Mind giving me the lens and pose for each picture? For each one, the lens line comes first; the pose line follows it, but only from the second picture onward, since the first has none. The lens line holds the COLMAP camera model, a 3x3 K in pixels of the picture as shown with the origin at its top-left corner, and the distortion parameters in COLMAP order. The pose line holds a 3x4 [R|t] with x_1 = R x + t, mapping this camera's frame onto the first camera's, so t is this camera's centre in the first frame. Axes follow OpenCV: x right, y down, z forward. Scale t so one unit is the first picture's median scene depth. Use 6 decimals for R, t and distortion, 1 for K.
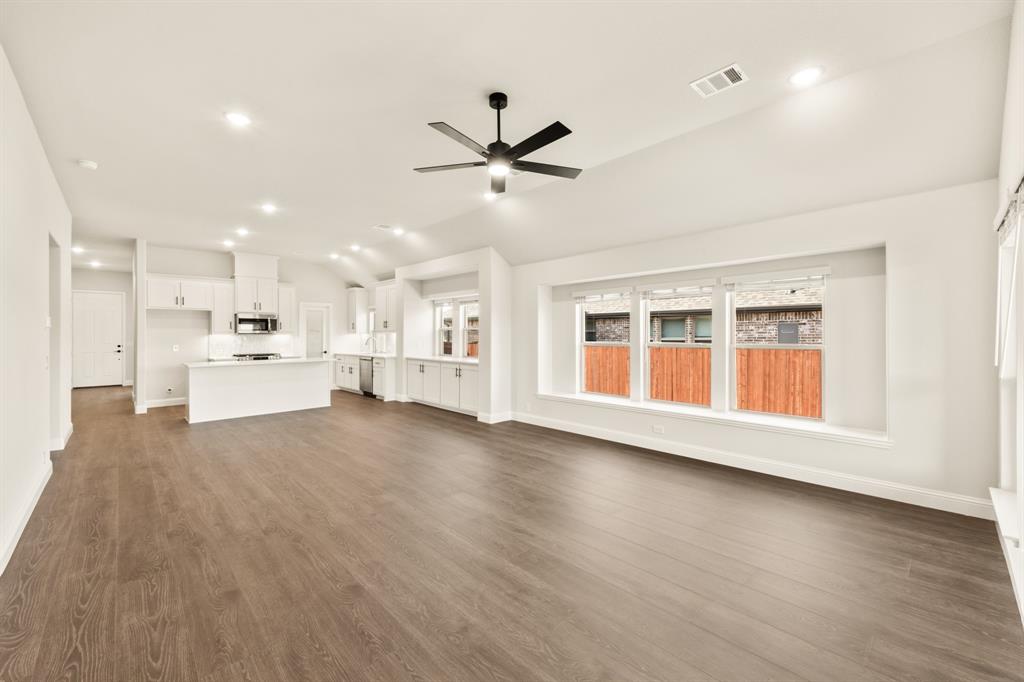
lens RADIAL K [[410.5, 0, 512.0], [0, 410.5, 341.0], [0, 0, 1]] dist [0.002572, 0.000047]
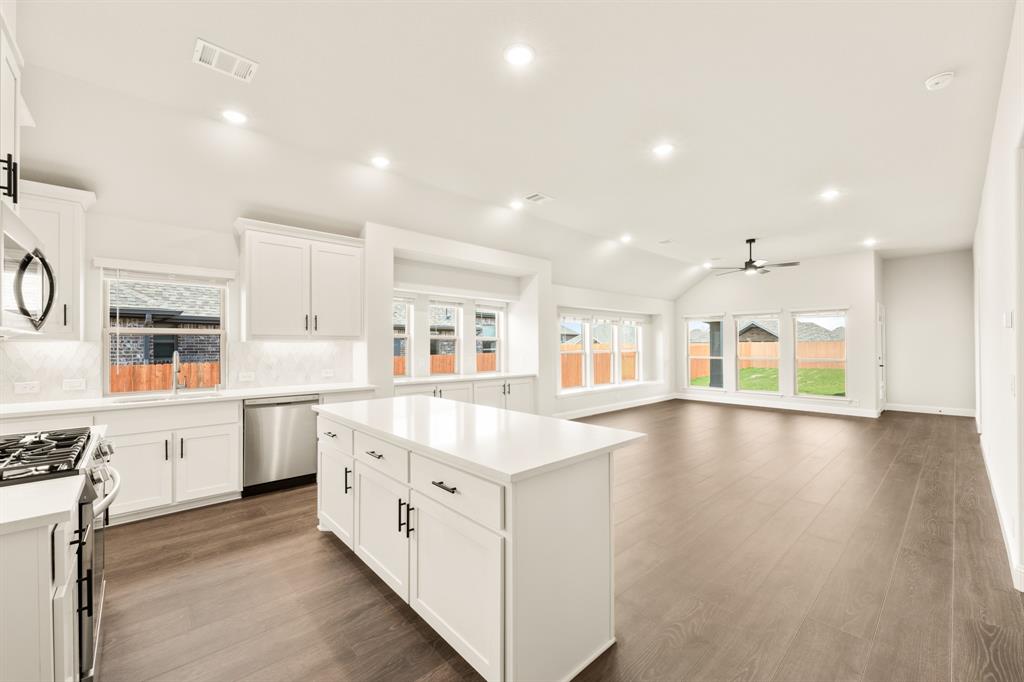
lens RADIAL K [[393.1, 0, 524.1], [0, 393.1, 346.2], [0, 0, 1]] dist [0.001403, 0.000058]
pose [[0.024954, 0.002111, 0.999686, -1.112998], [0.018591, 0.999824, -0.002575, -0.011846], [-0.999516, 0.018649, 0.024910, 1.097193]]
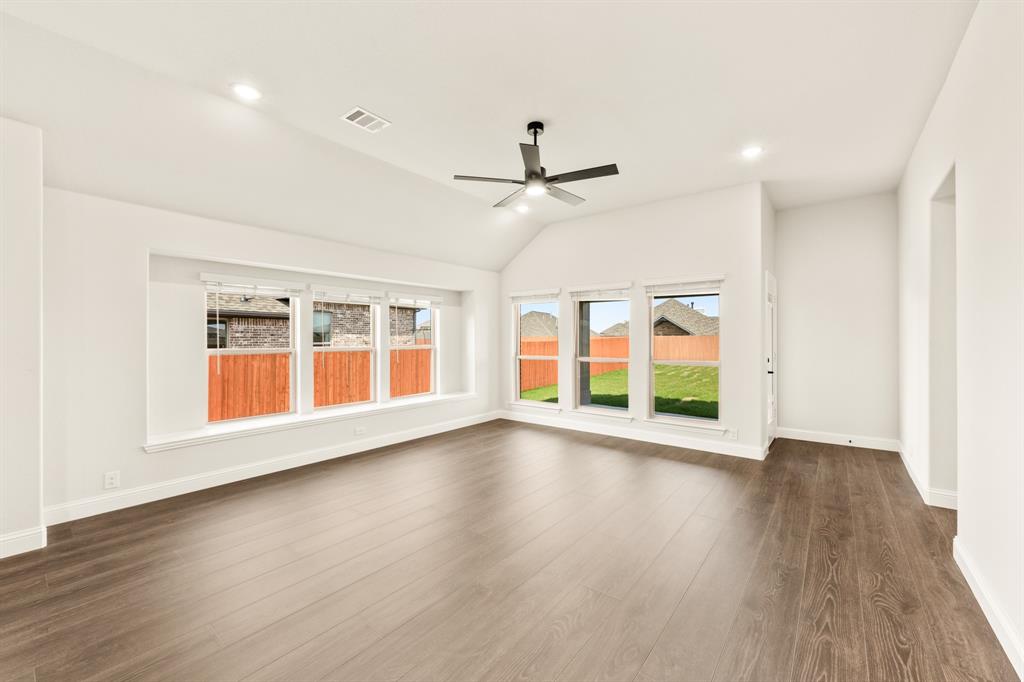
lens RADIAL K [[410.5, 0, 512.0], [0, 410.5, 341.0], [0, 0, 1]] dist [0.002572, 0.000047]
pose [[-0.140643, -0.001582, 0.990059, -0.579266], [0.017275, 0.999843, 0.004052, -0.005079], [-0.989910, 0.017674, -0.140593, 0.625197]]
